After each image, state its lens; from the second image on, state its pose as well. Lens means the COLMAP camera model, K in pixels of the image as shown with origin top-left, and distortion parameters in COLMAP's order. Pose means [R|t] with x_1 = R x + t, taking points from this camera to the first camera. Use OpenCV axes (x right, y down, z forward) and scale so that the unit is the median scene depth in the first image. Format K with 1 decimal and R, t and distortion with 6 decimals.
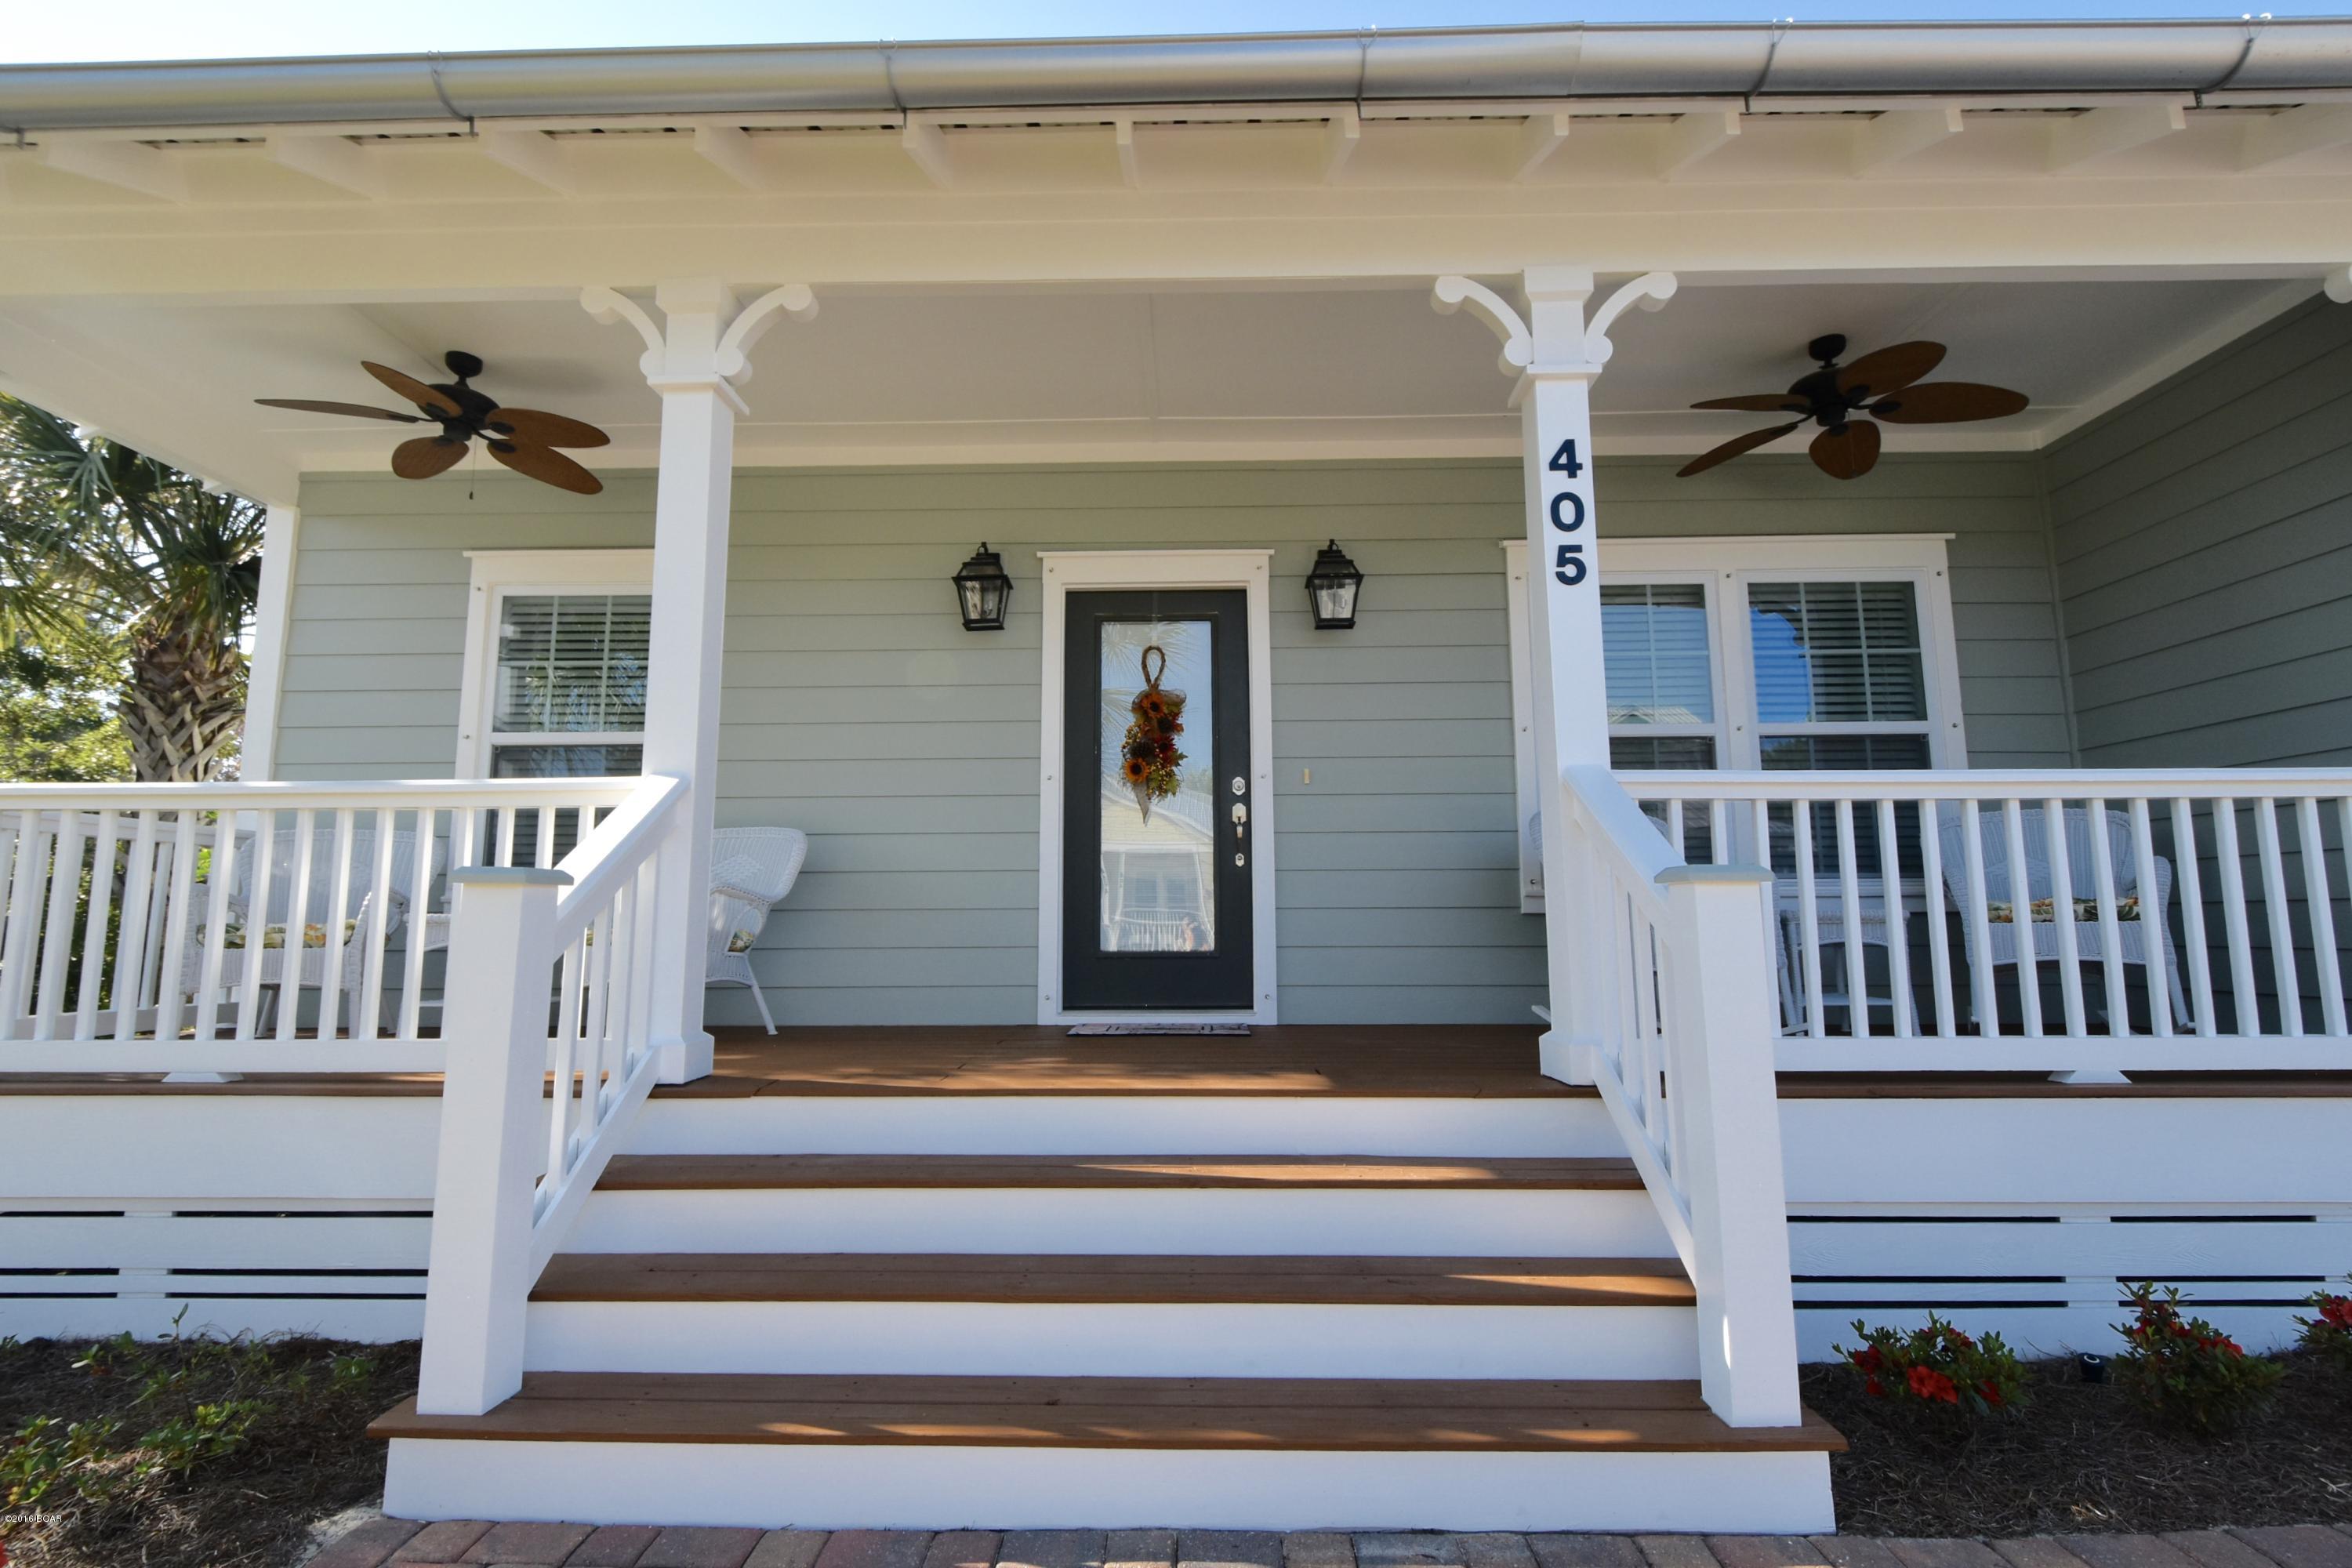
lens RADIAL K [[1073.1, 0, 1189.4], [0, 1073.1, 785.9], [0, 0, 1]] dist [0.004776, -0.000006]
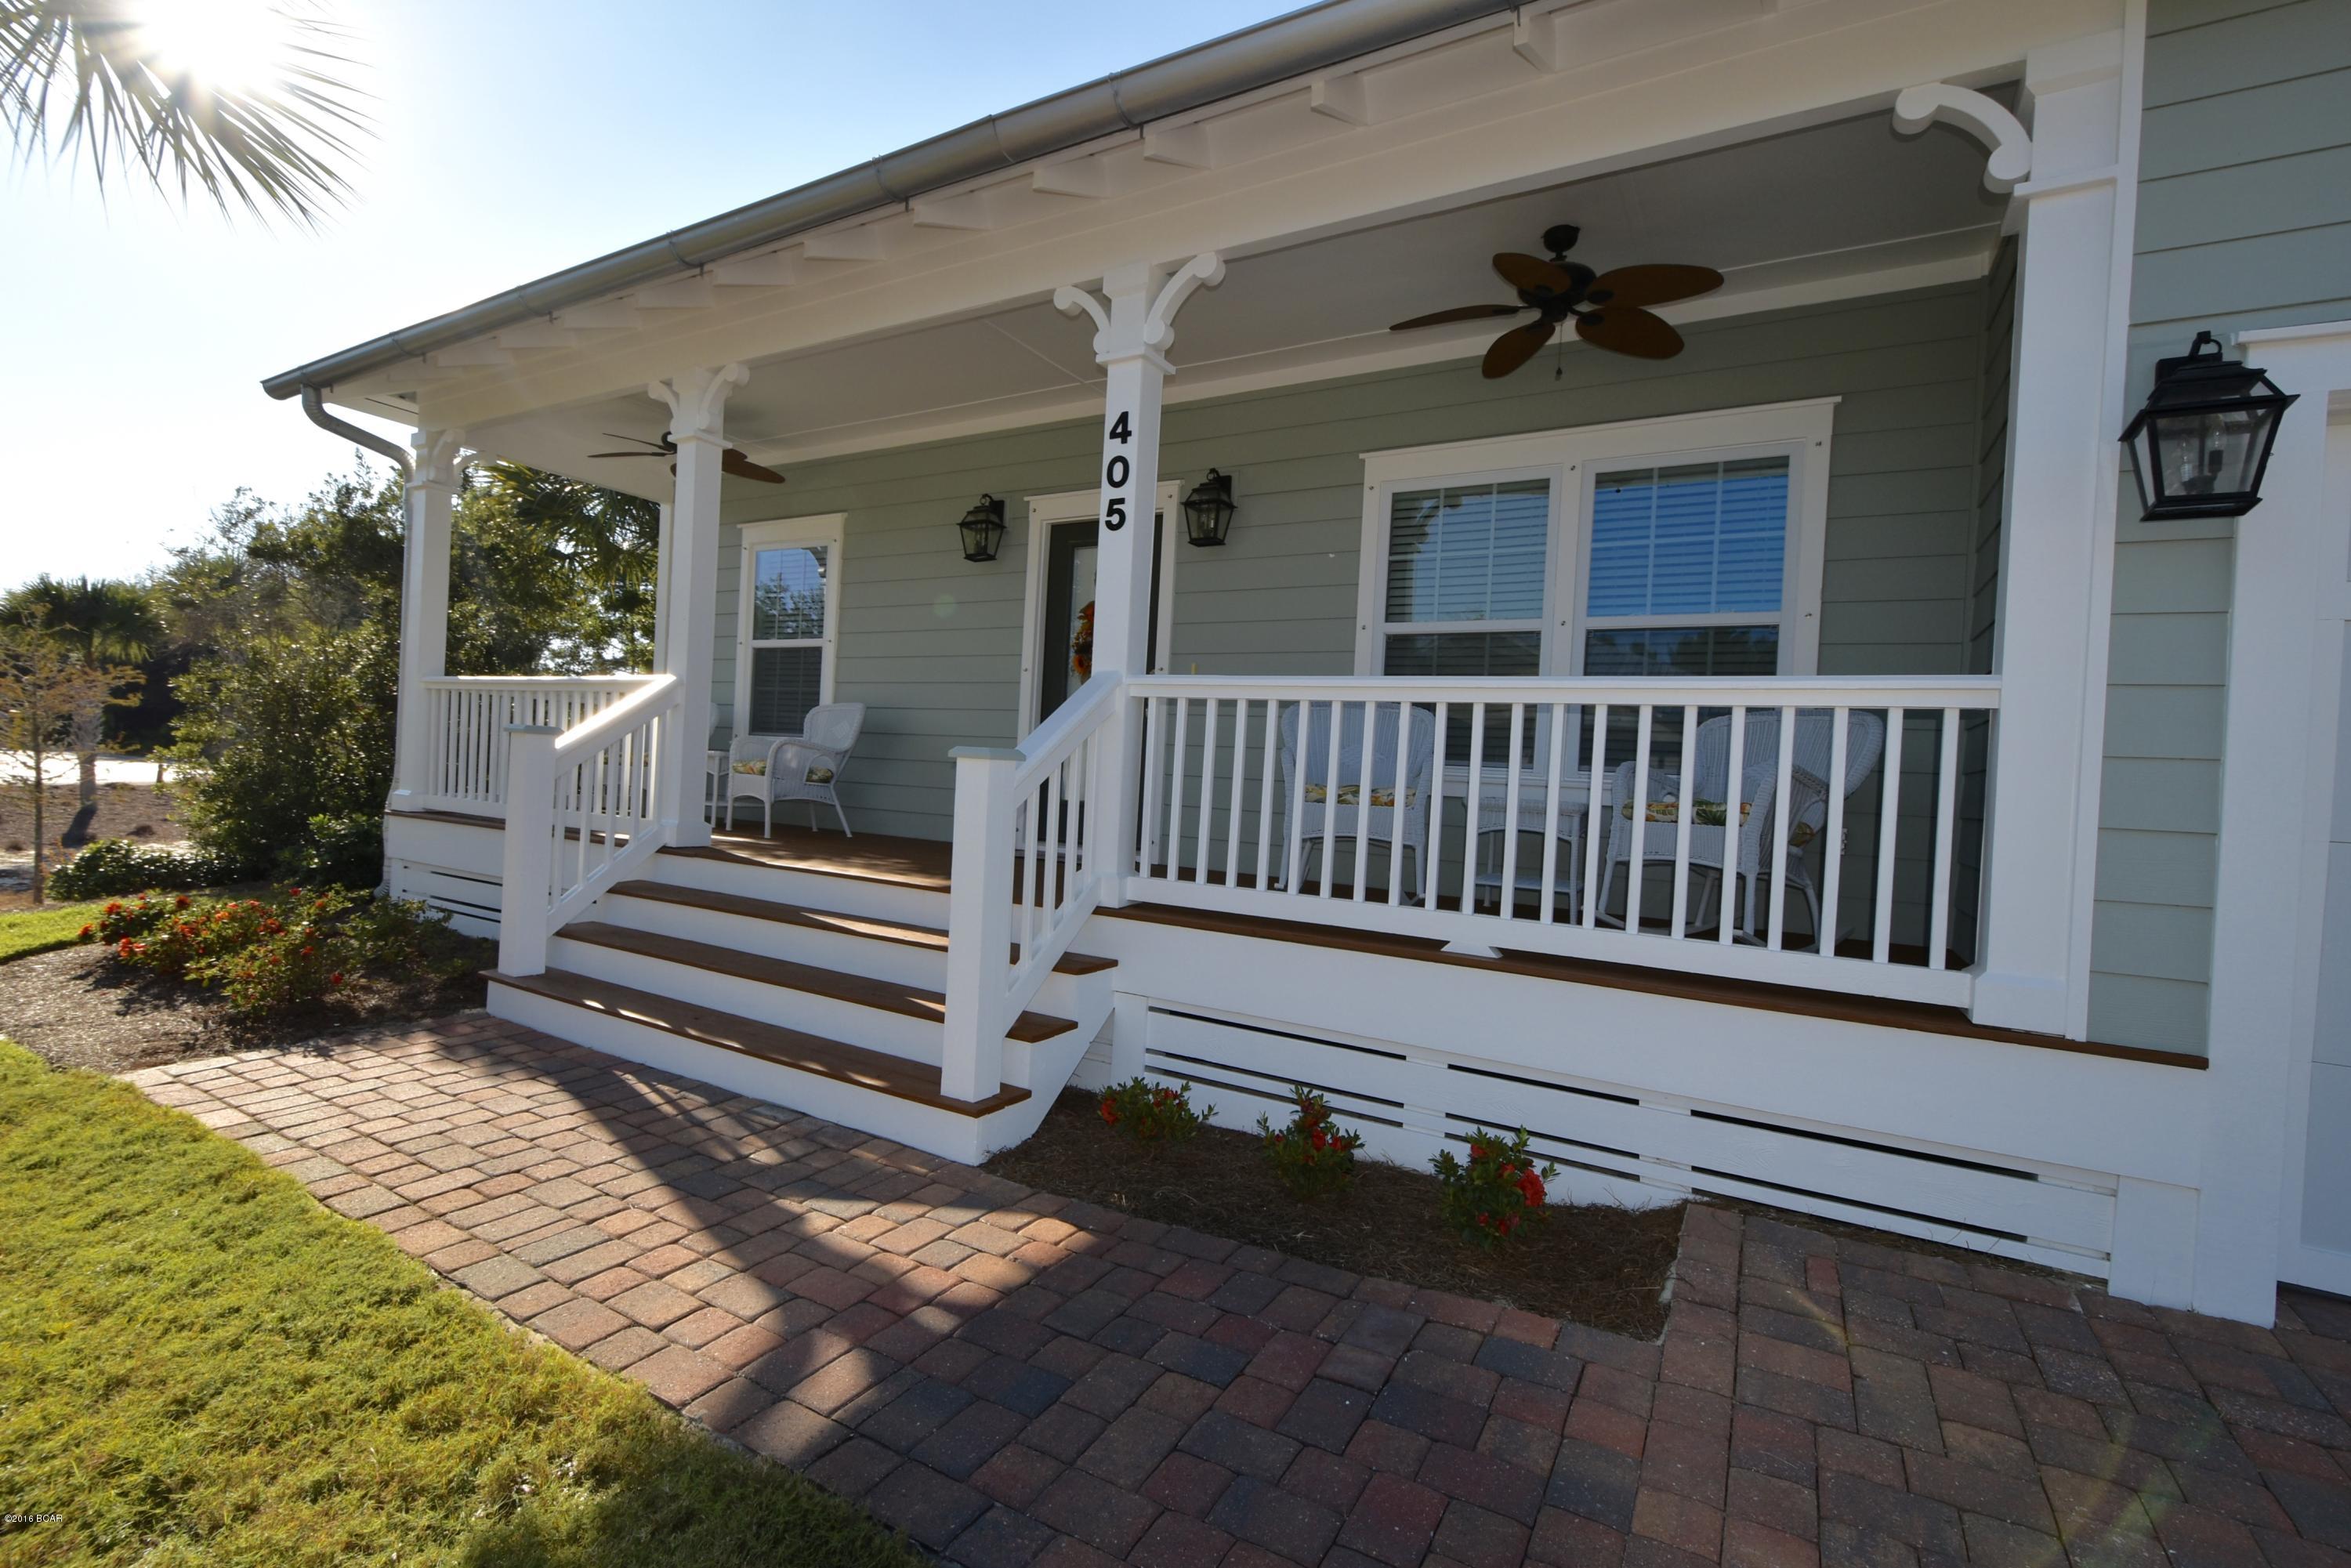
lens RADIAL K [[989.6, 0, 1230.7], [0, 989.6, 799.1], [0, 0, 1]] dist [0.007071, -0.000471]
pose [[0.884871, 0.063566, -0.461479, 0.801454], [-0.009709, 0.992948, 0.118156, -0.005650], [0.465735, -0.100072, 0.879248, -0.014729]]
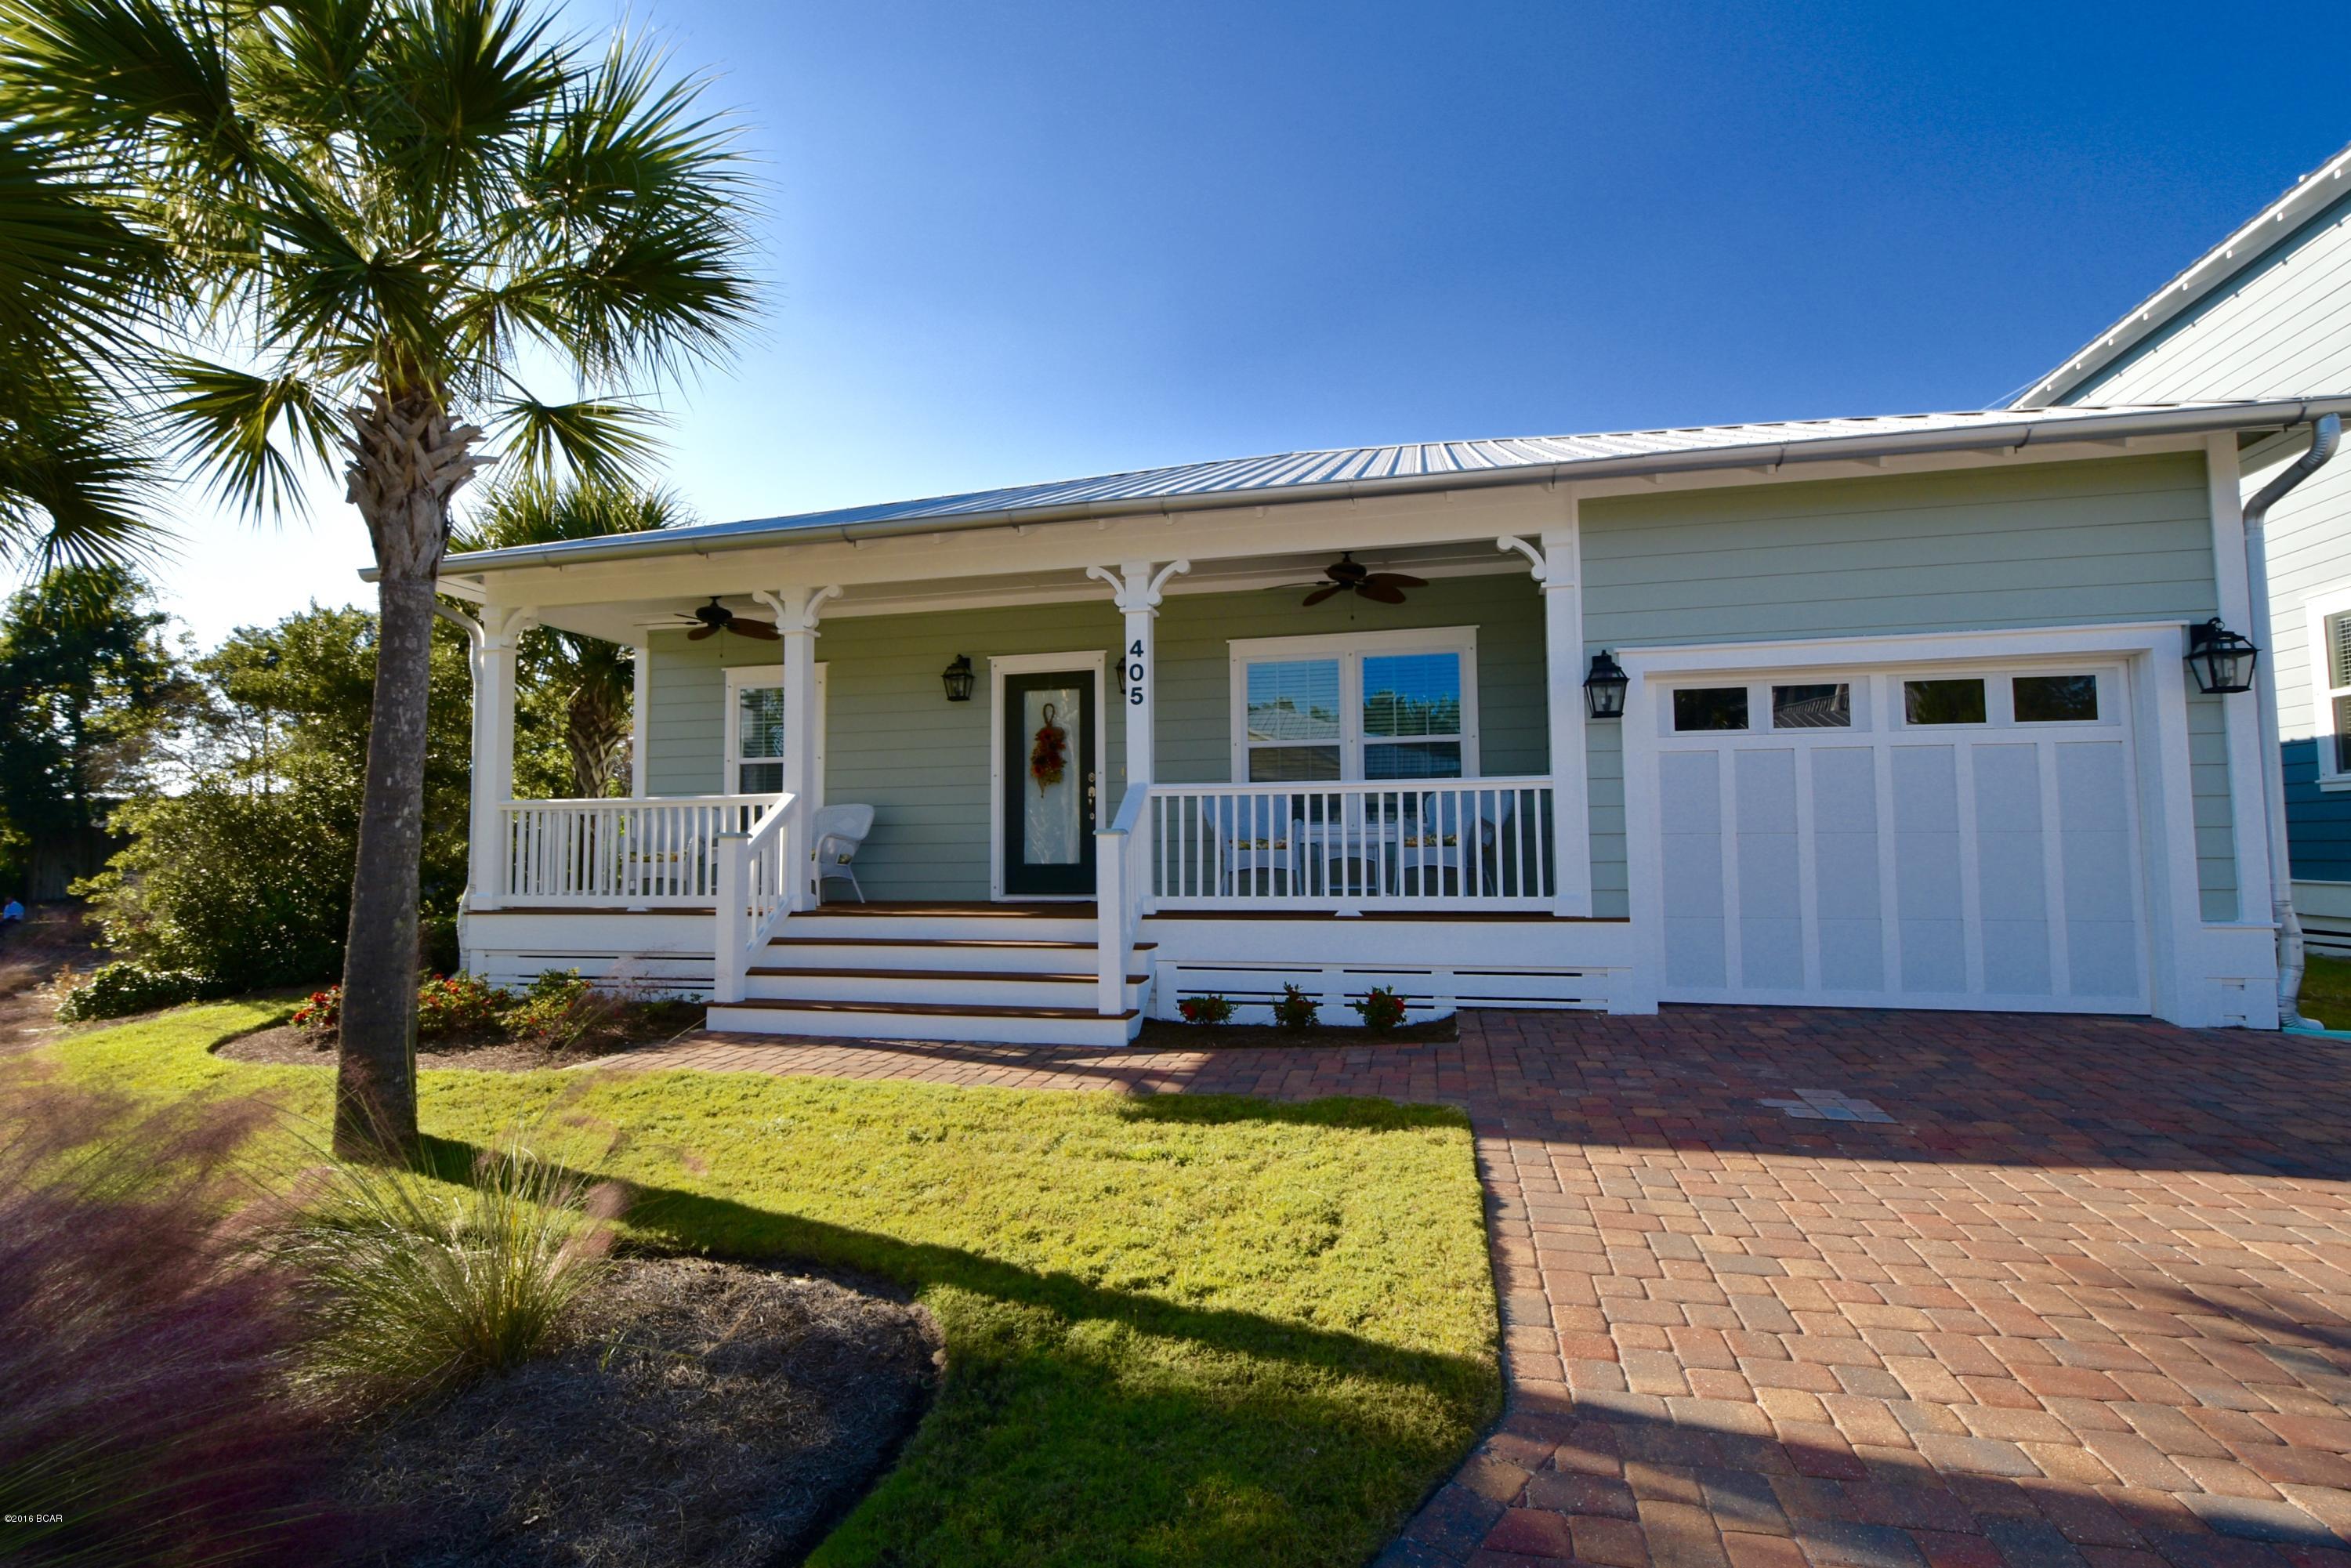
lens RADIAL K [[1040.2, 0, 1175.5], [0, 1040.2, 784.0], [0, 0, 1]] dist [0.001259, -0.000230]
pose [[0.978155, -0.017156, -0.207166, 0.698508], [0.030016, 0.997801, 0.059091, -0.113417], [0.205697, -0.064019, 0.976520, -0.929686]]
